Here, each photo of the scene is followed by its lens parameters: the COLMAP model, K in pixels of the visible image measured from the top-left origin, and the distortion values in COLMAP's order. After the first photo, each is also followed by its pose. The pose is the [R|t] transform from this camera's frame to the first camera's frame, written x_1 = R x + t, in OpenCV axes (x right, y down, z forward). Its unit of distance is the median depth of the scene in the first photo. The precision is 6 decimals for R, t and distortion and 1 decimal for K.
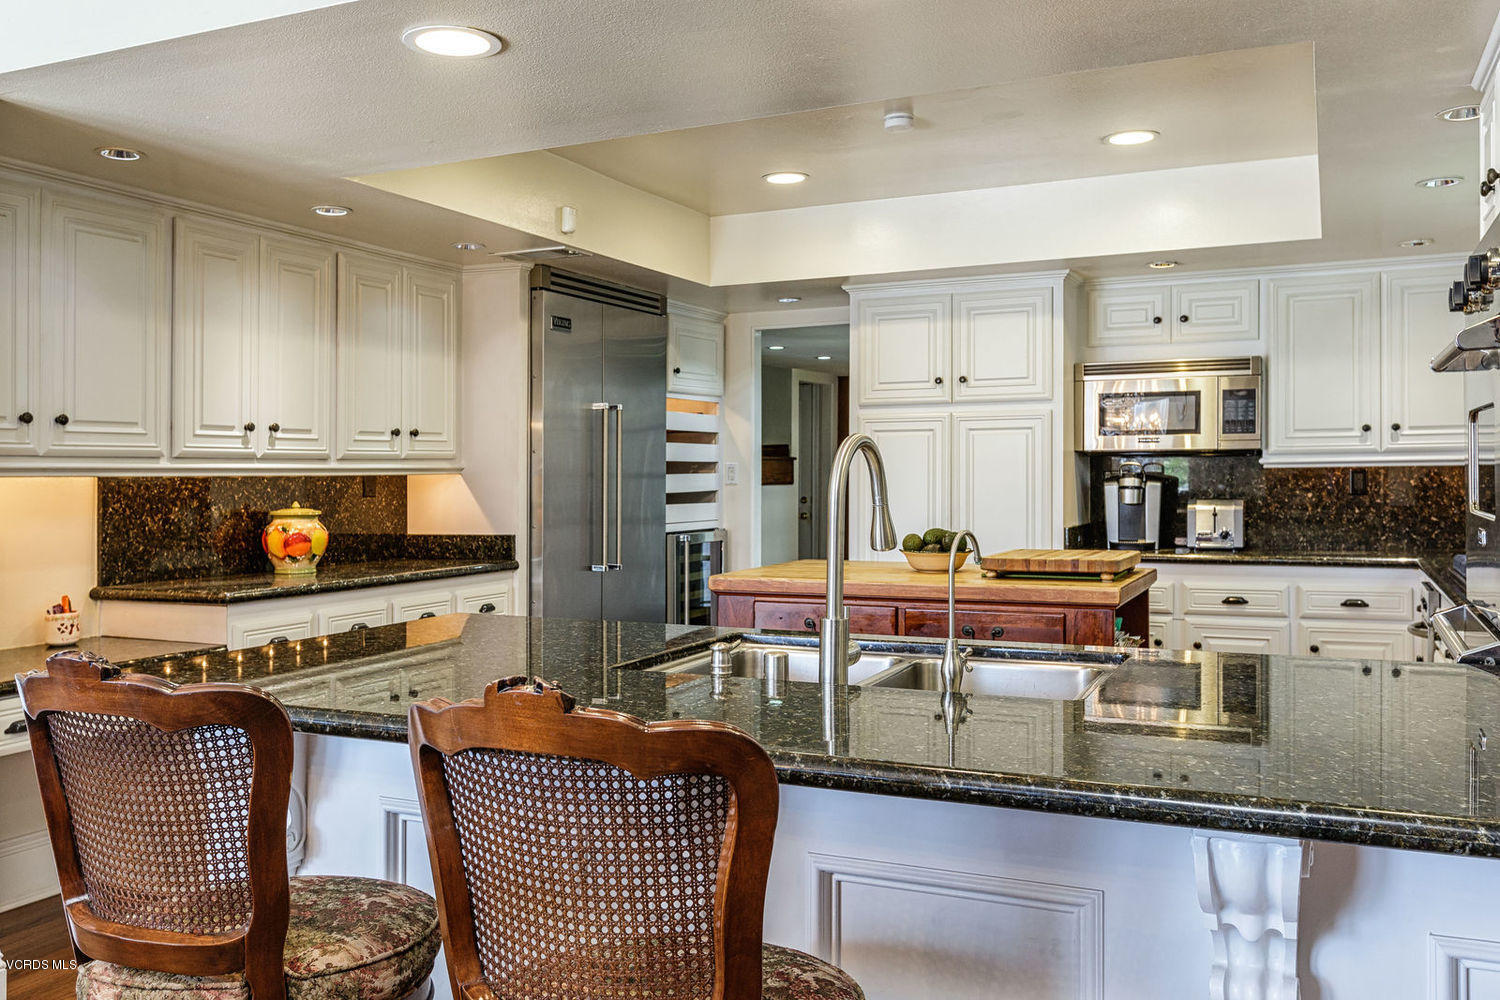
lens RADIAL K [[1282.2, 0, 742.7], [0, 1282.2, 495.0], [0, 0, 1]] dist [0.102721, 0.002183]
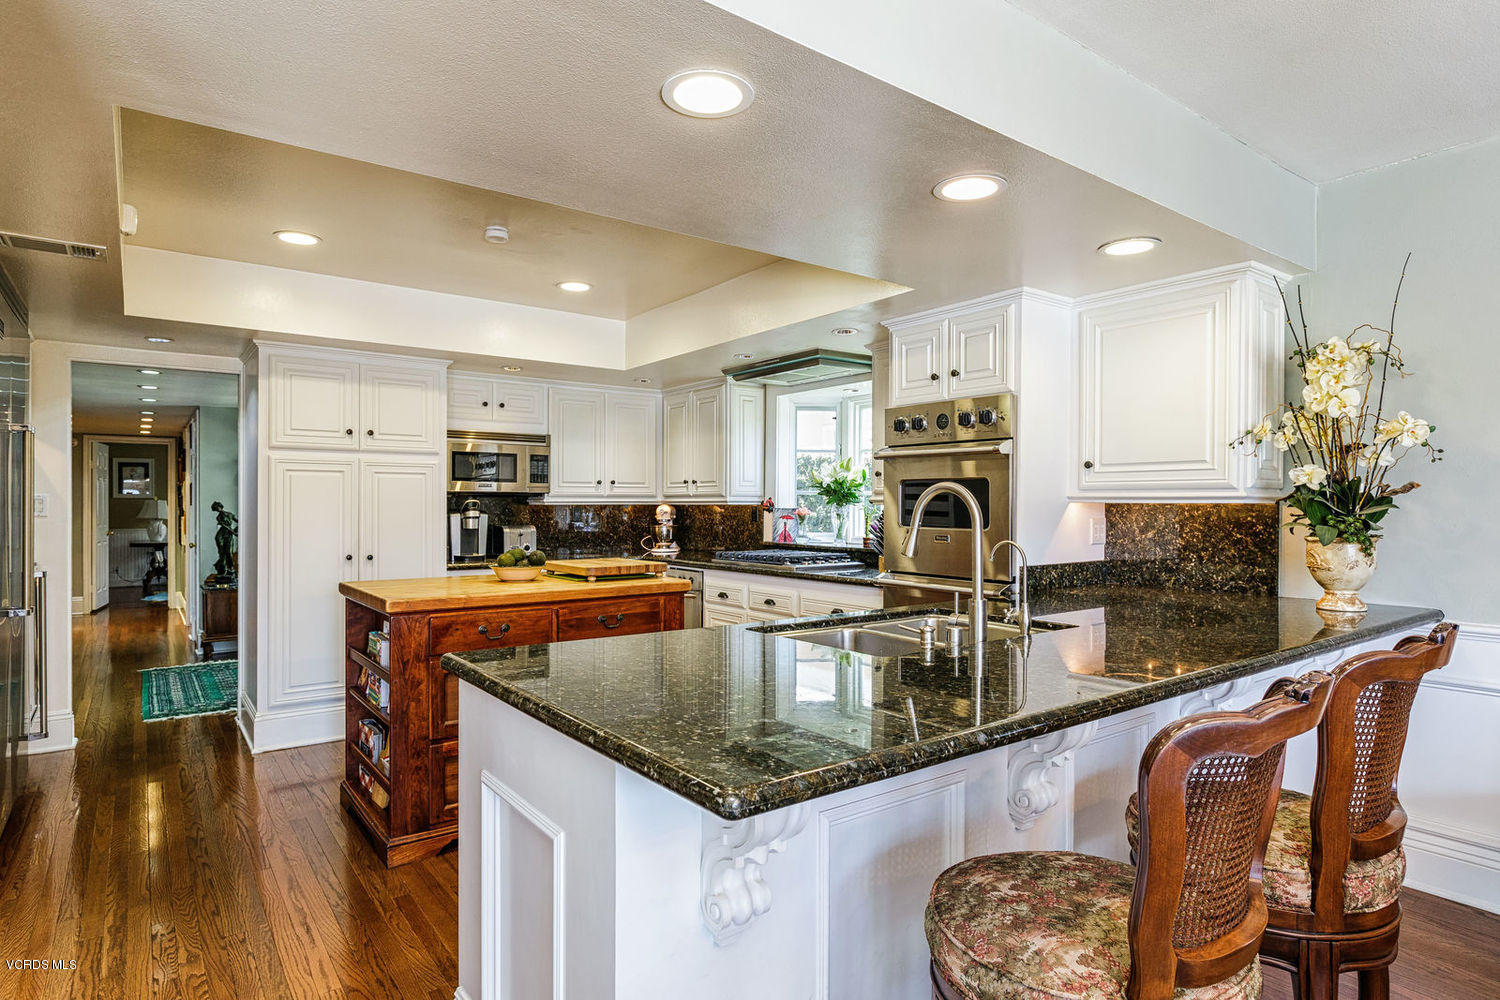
lens RADIAL K [[824.8, 0, 746.8], [0, 824.8, 507.9], [0, 0, 1]] dist [-0.015919, -0.000294]
pose [[0.473083, 0.003866, 0.881009, -0.368202], [0.013357, 0.999844, -0.011560, -0.002184], [-0.880916, 0.017236, 0.472958, 0.304893]]
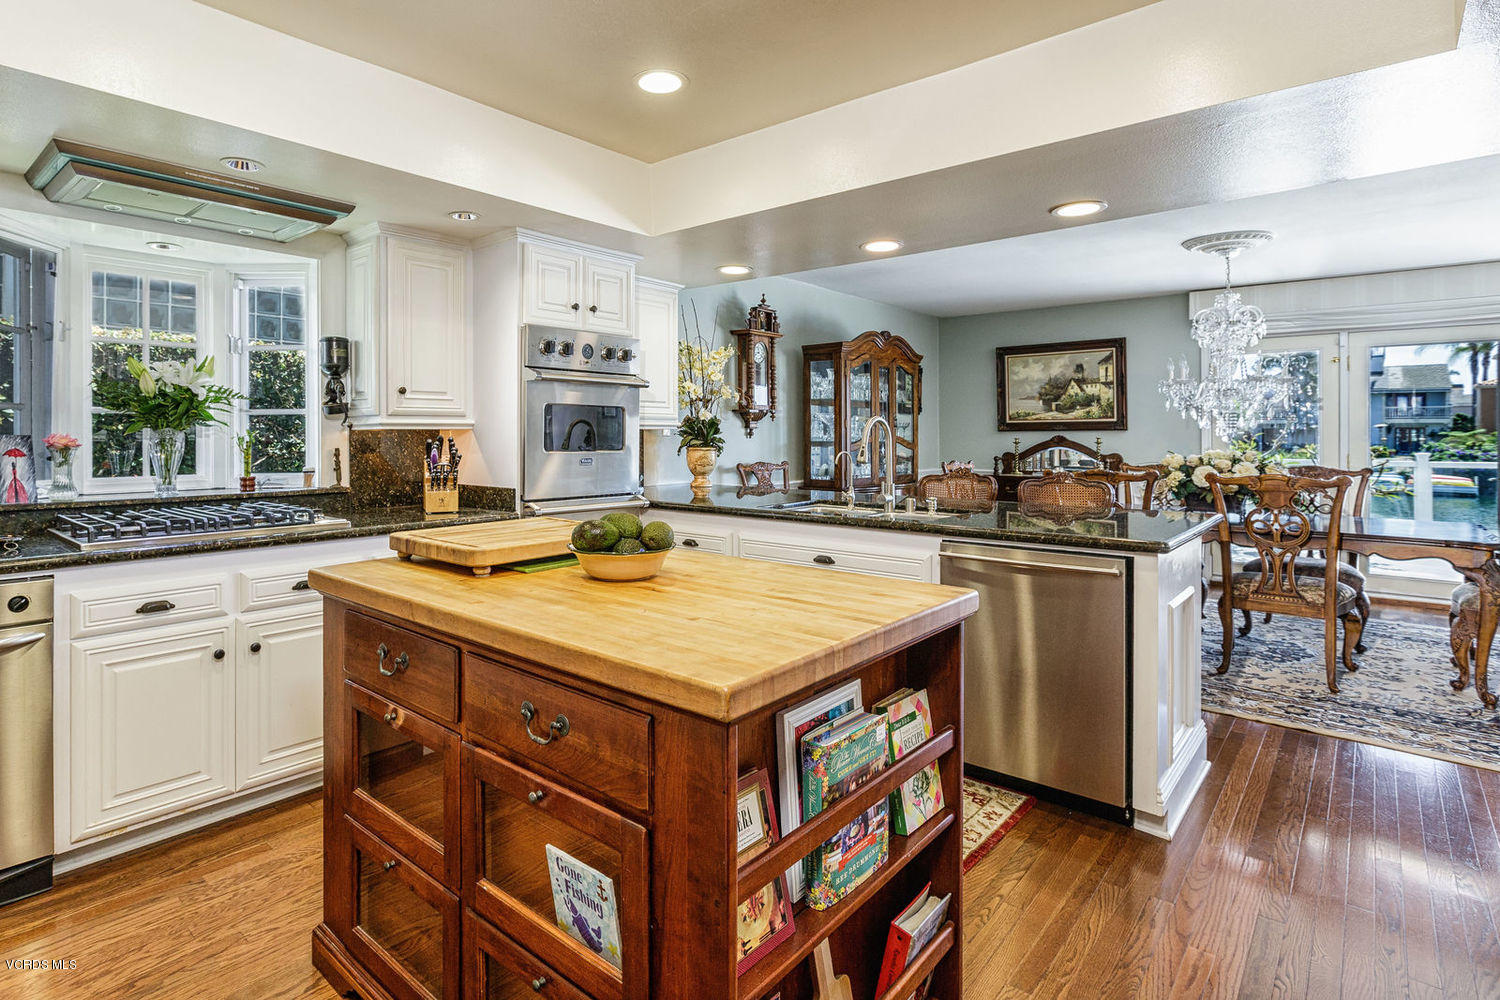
lens RADIAL K [[786.1, 0, 669.0], [0, 786.1, 437.7], [0, 0, 1]] dist [0.000285, -0.000178]
pose [[-0.954796, 0.002770, 0.297249, -0.001133], [0.010308, 0.999664, 0.023794, -0.017779], [-0.297083, 0.025783, -0.954504, 1.051790]]
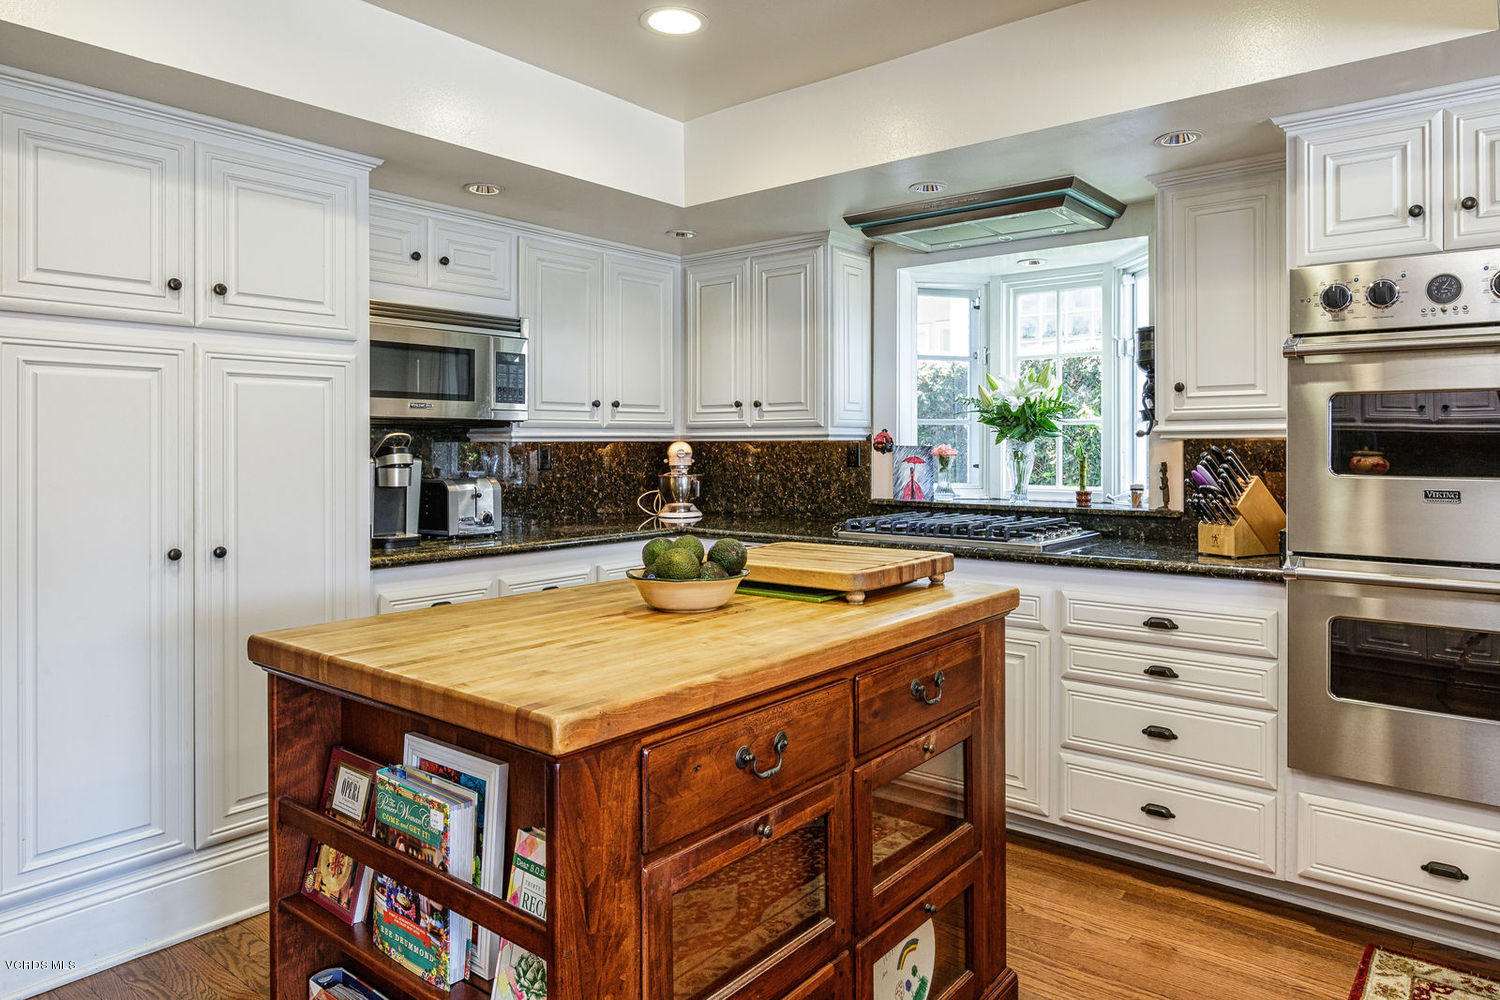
lens RADIAL K [[954.1, 0, 796.9], [0, 954.1, 450.3], [0, 0, 1]] dist [-0.040229, 0.028149]
pose [[0.218657, 0.000282, 0.975802, -0.200746], [0.021079, 0.999765, -0.005012, -0.007556], [-0.975574, 0.021665, 0.218599, 0.658022]]
